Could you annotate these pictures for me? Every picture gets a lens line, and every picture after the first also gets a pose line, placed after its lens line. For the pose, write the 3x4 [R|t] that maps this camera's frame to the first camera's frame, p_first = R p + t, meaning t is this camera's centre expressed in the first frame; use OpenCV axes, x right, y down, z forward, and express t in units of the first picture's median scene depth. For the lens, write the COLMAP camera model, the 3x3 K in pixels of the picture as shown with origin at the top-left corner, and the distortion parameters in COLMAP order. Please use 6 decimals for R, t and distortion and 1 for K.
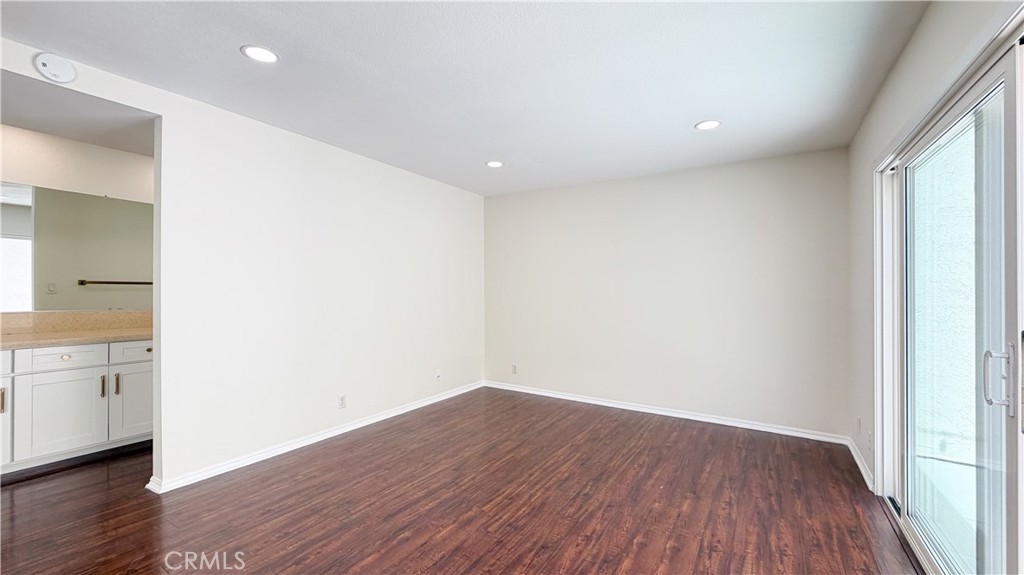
lens RADIAL K [[412.8, 0, 509.6], [0, 412.8, 291.3], [0, 0, 1]] dist [0.001037, -0.000476]
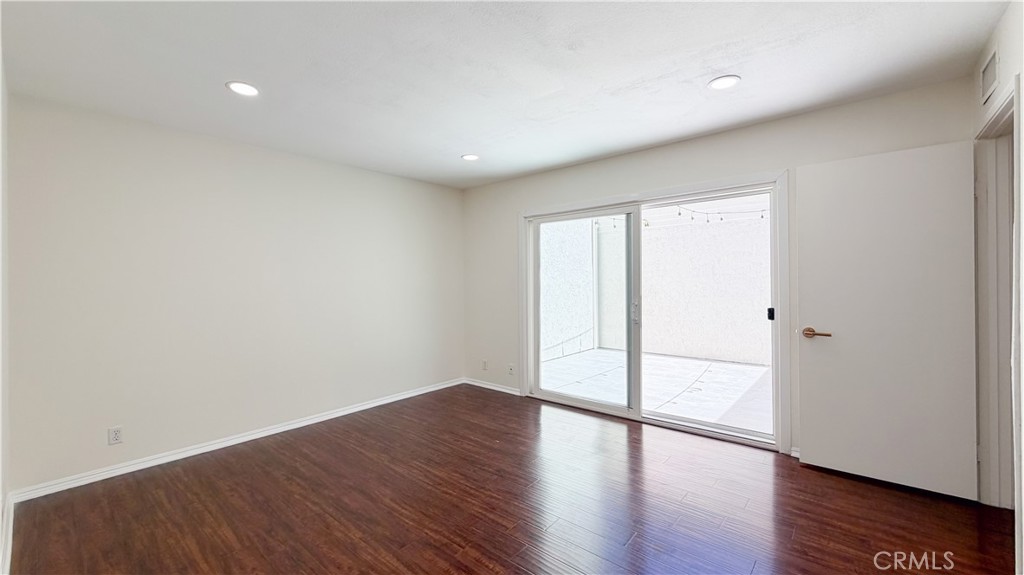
lens RADIAL K [[412.8, 0, 501.7], [0, 412.8, 289.8], [0, 0, 1]] dist [0.001037, -0.000476]
pose [[0.155381, -0.031347, 0.987357, -0.708790], [0.017493, 0.999427, 0.028977, -0.022429], [-0.987700, 0.012769, 0.155840, 0.638648]]
